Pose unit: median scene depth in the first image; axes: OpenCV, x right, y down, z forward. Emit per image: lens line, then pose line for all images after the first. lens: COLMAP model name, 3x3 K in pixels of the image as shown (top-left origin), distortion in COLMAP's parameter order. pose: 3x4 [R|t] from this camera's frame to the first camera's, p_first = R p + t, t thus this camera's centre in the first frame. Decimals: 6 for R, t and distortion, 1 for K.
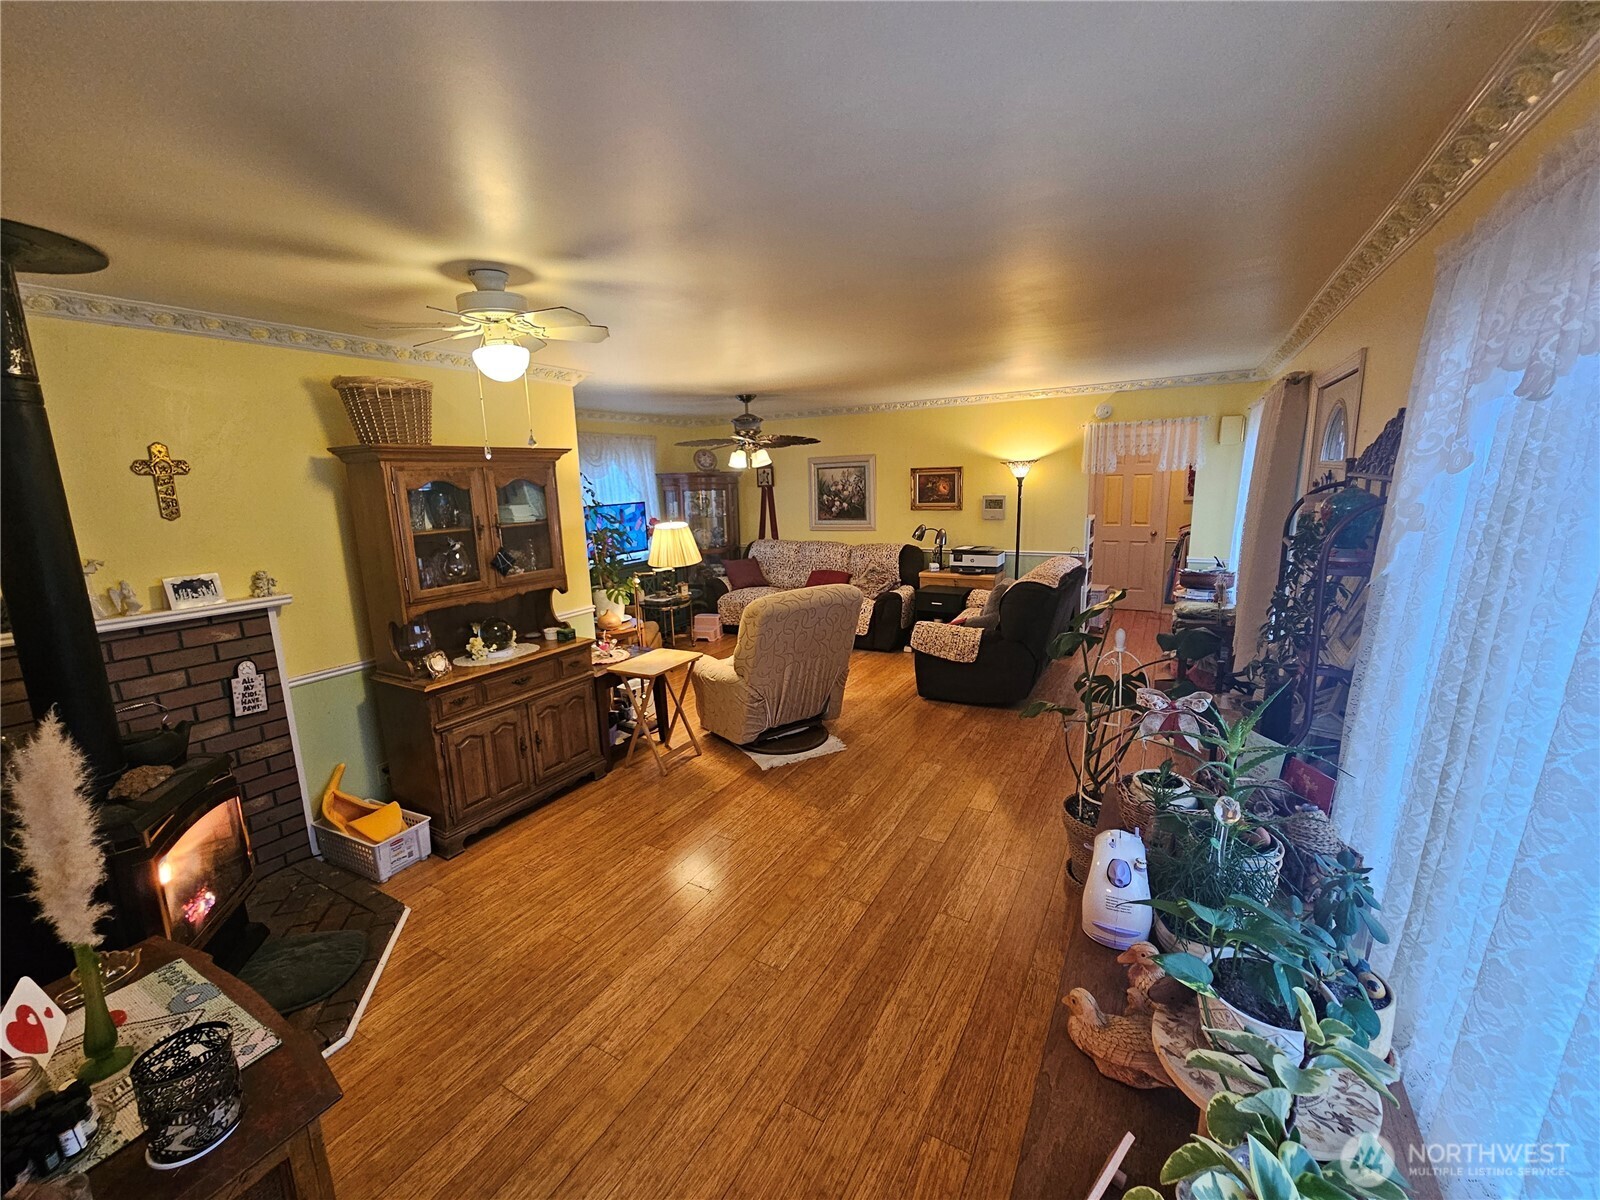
lens RADIAL K [[642.7, 0, 800.0], [0, 642.7, 600.0], [0, 0, 1]] dist [0.000359, 0.000016]
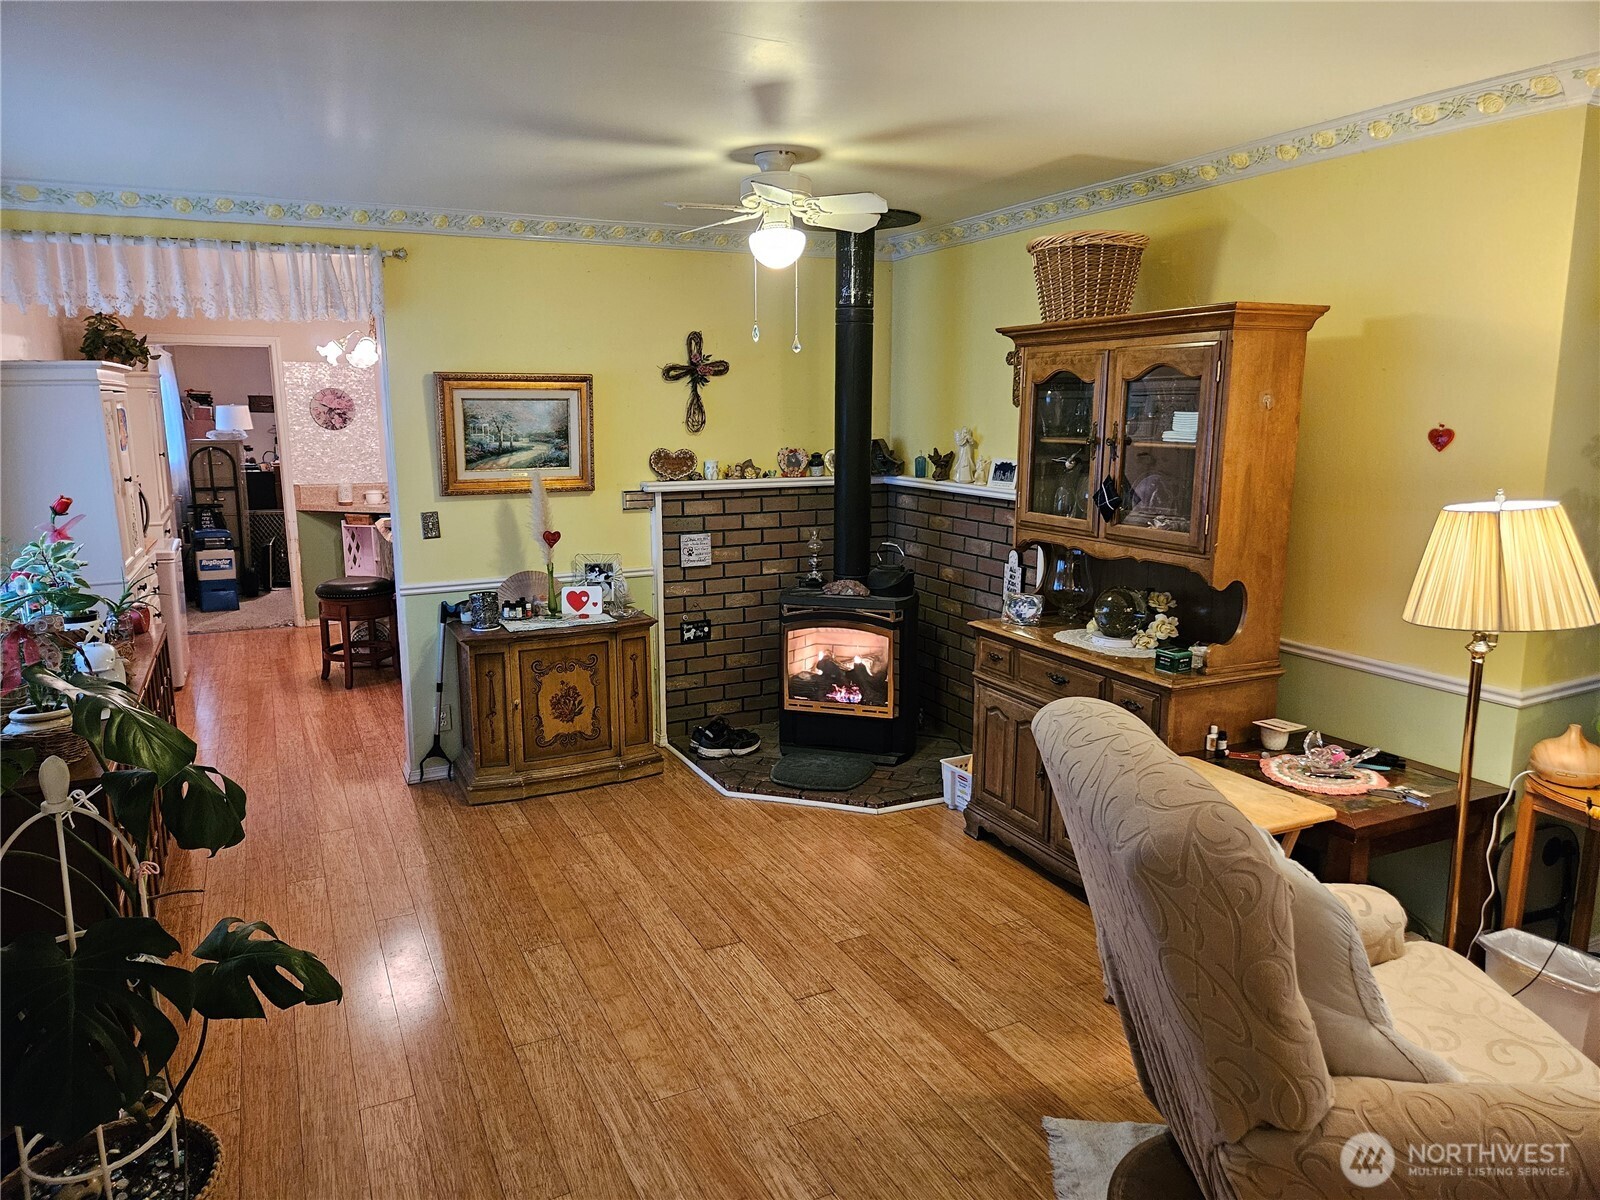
lens RADIAL K [[1098.6, 0, 800.0], [0, 1098.6, 600.0], [0, 0, 1]] dist [0.023409, -0.000067]
pose [[-0.574546, 0.172064, -0.800182, 0.643367], [-0.131310, 0.945611, 0.297619, -0.266570], [0.807871, 0.276067, -0.520703, 1.453627]]
